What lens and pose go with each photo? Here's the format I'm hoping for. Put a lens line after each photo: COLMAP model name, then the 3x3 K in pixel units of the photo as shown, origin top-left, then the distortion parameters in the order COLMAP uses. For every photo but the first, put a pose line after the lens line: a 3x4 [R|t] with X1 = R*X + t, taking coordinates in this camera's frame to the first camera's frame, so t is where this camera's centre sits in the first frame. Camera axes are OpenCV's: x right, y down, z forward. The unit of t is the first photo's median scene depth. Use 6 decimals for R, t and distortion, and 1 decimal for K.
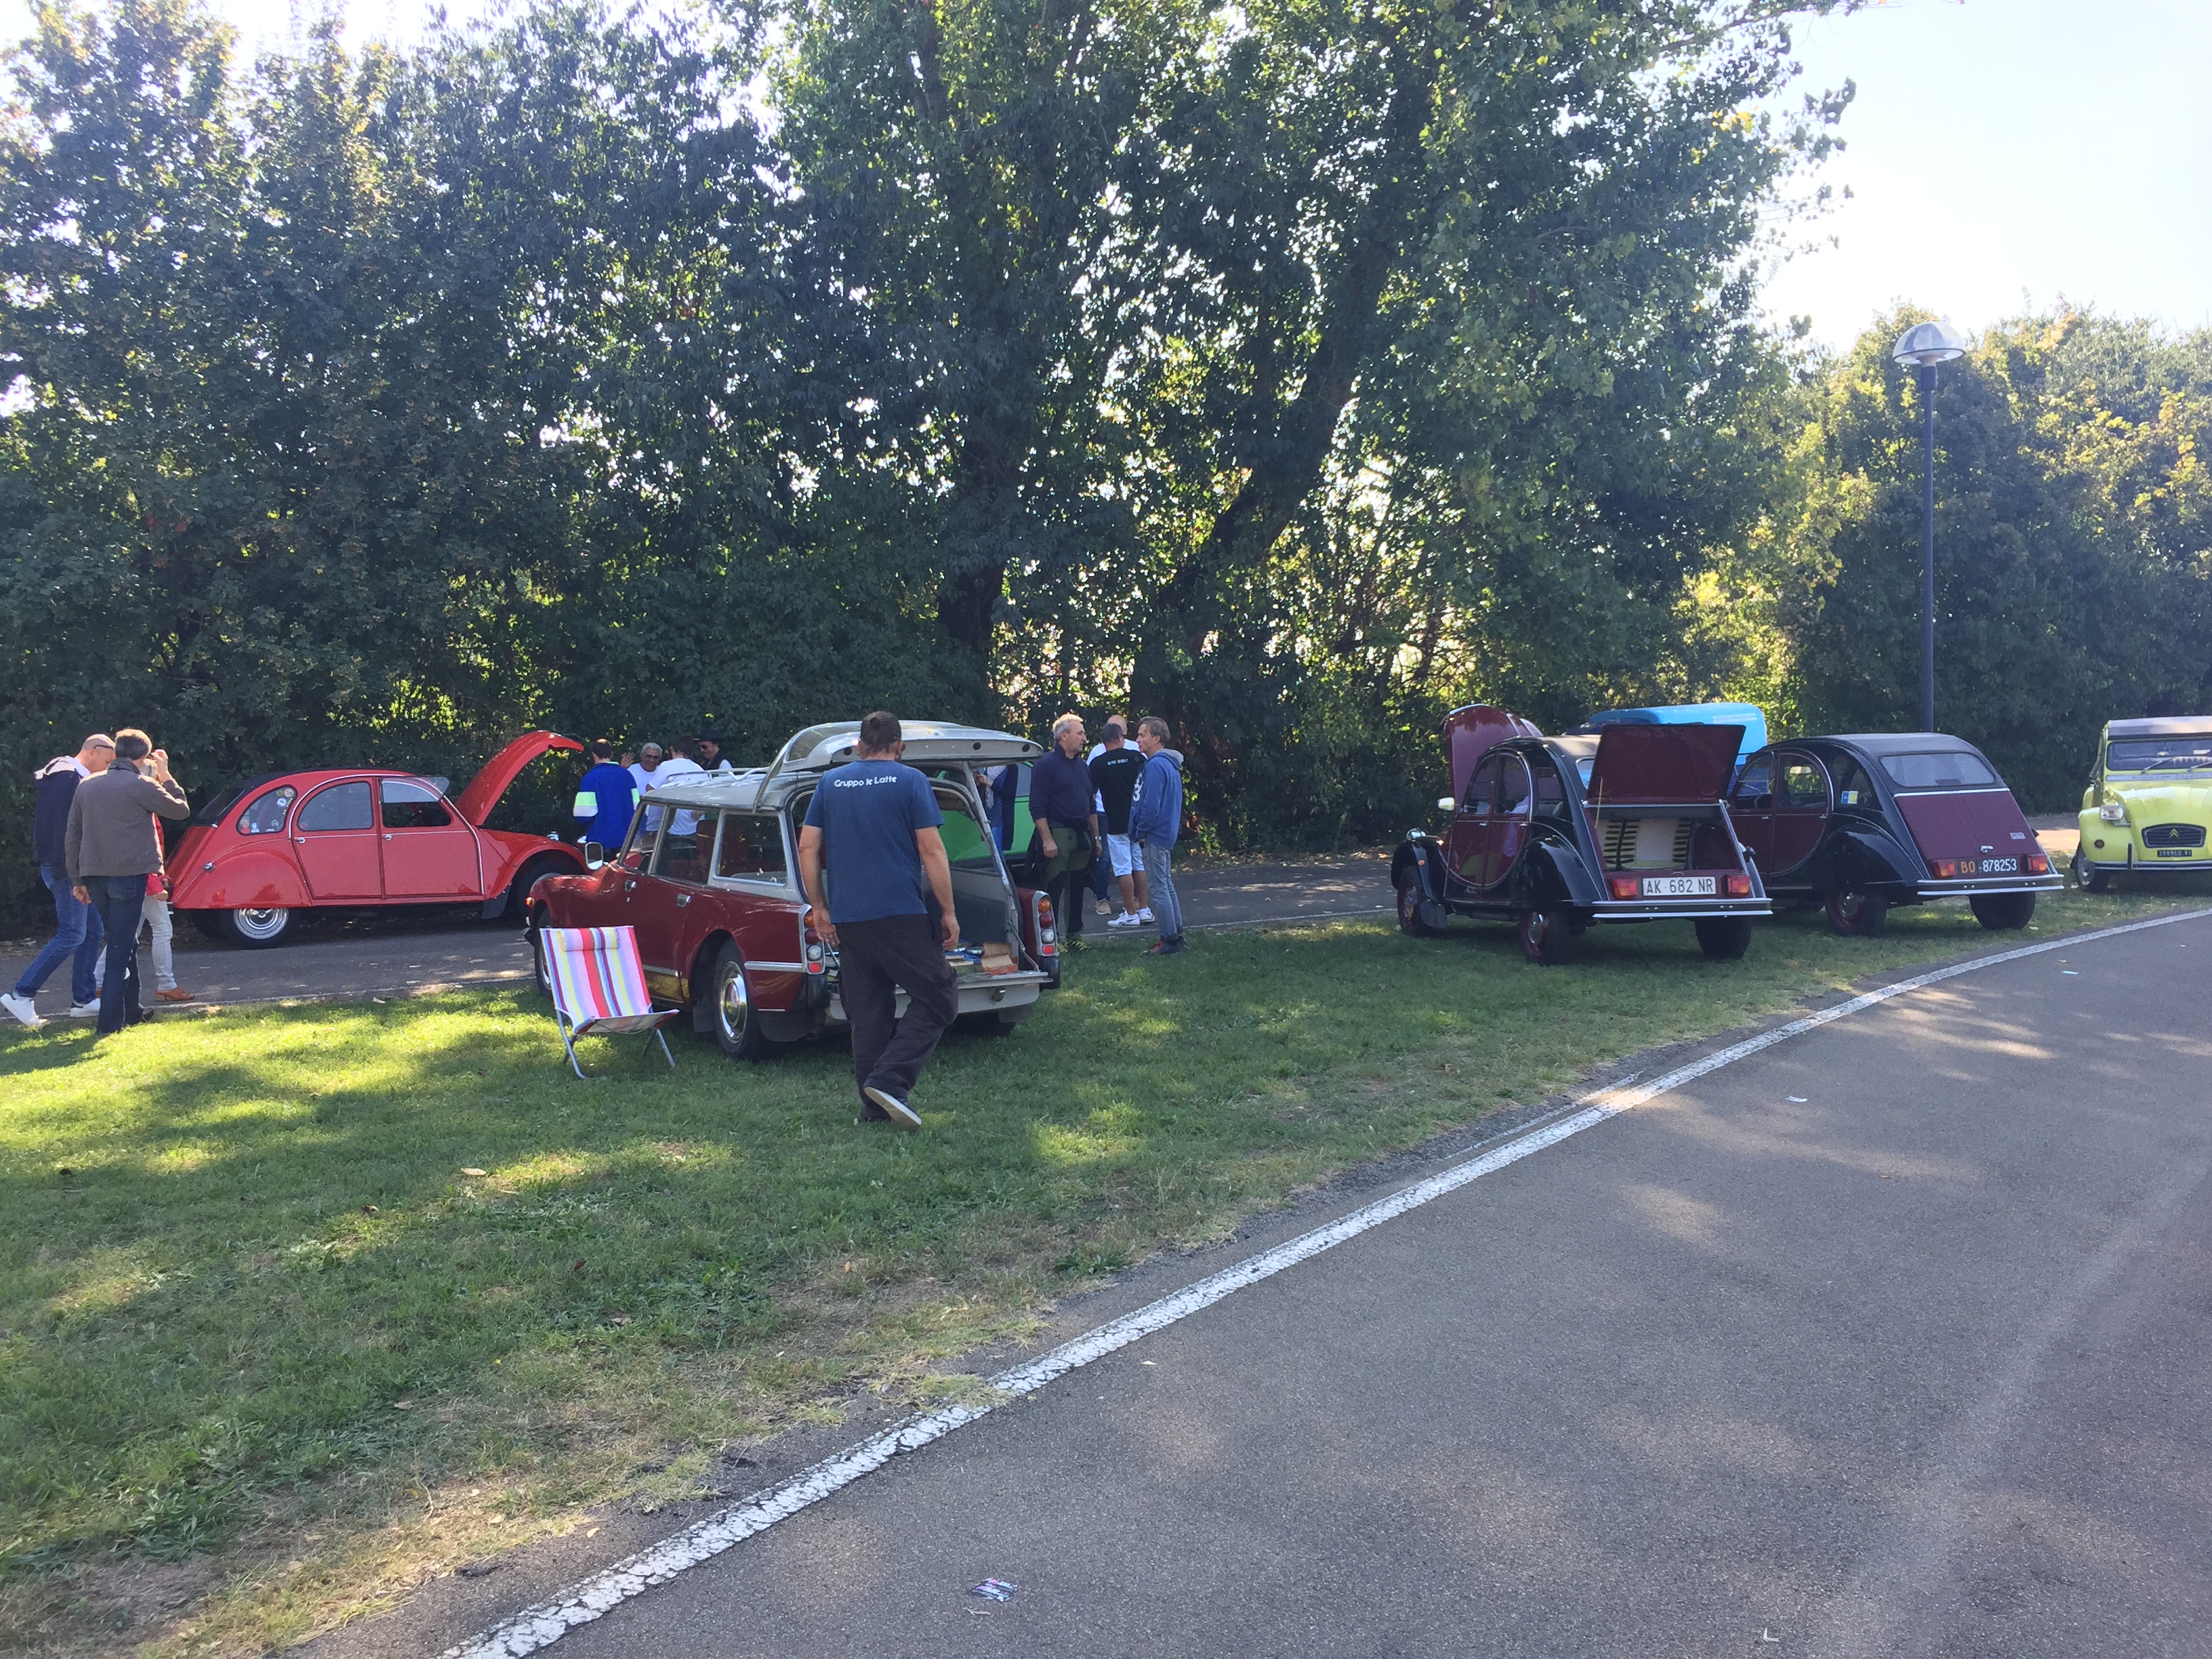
lens RADIAL K [[1888.3, 0, 1100.2], [0, 1888.3, 832.0], [0, 0, 1]] dist [0.043946, -0.028594]
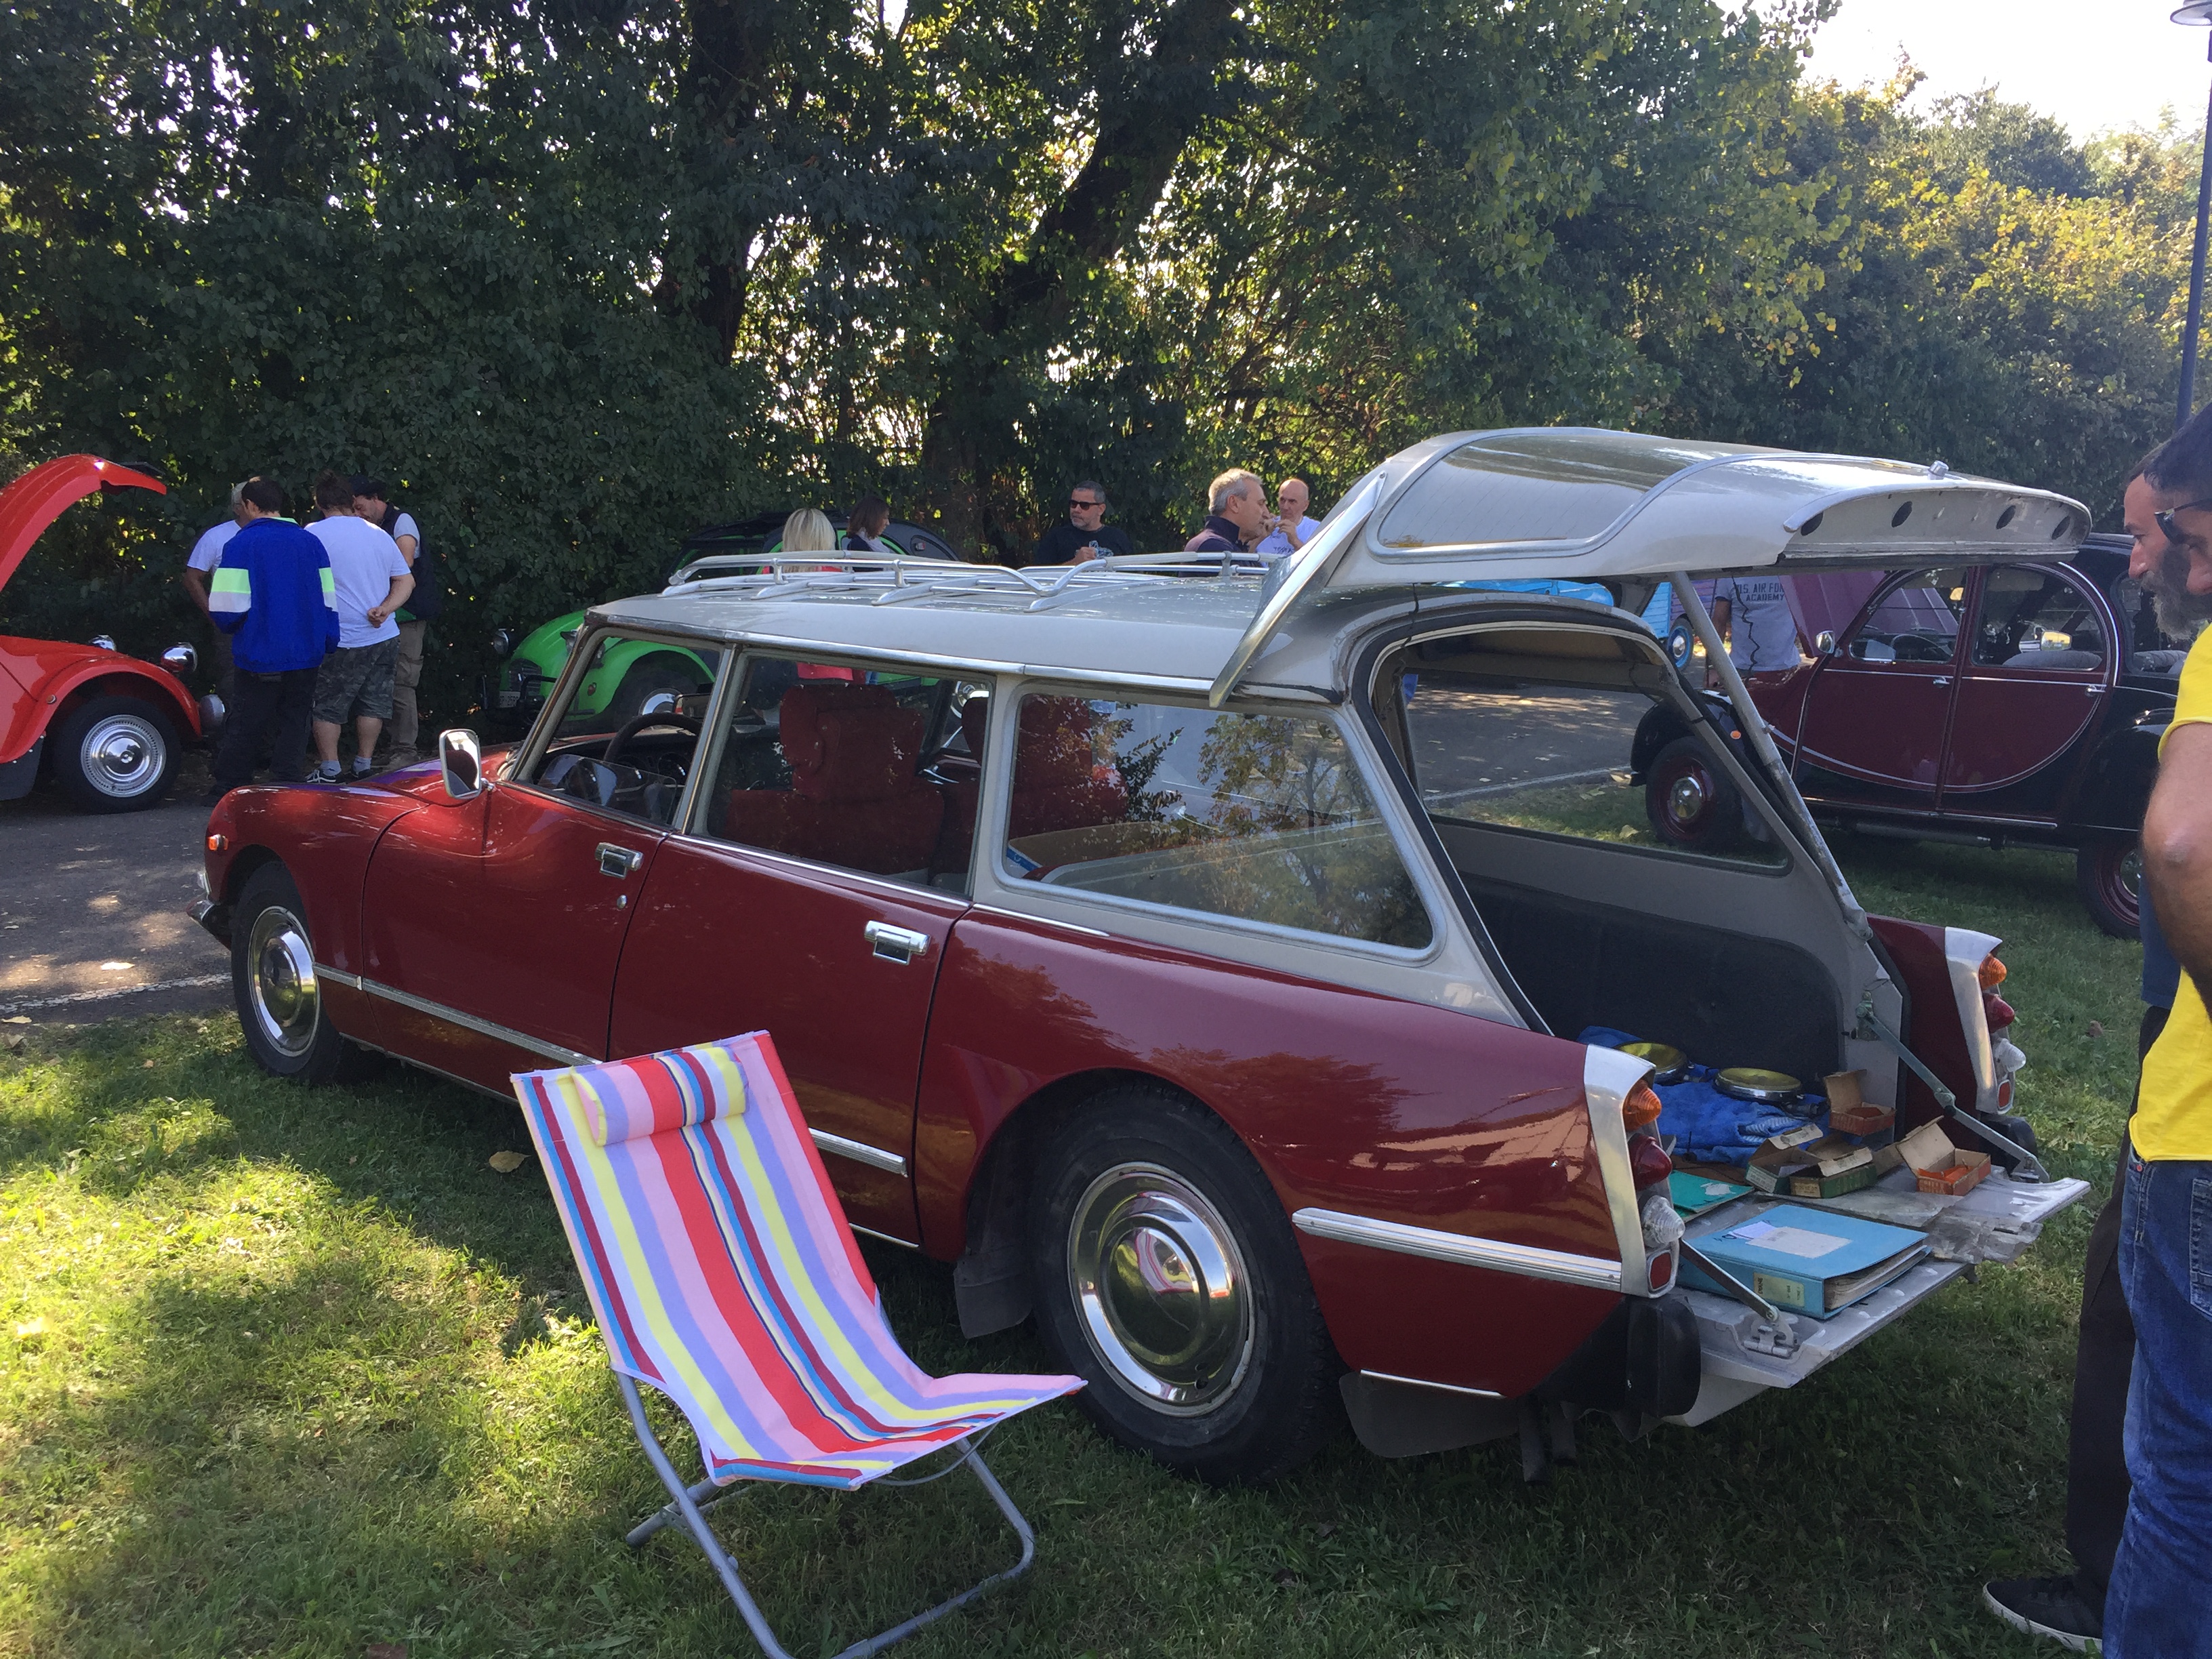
lens RADIAL K [[1888.3, 0, 1114.1], [0, 1888.3, 824.2], [0, 0, 1]] dist [0.043946, -0.028594]
pose [[0.963691, -0.006857, 0.266930, -0.273963], [-0.022840, 0.993890, 0.107990, -0.023229], [-0.266040, -0.110166, 0.957646, 0.663403]]
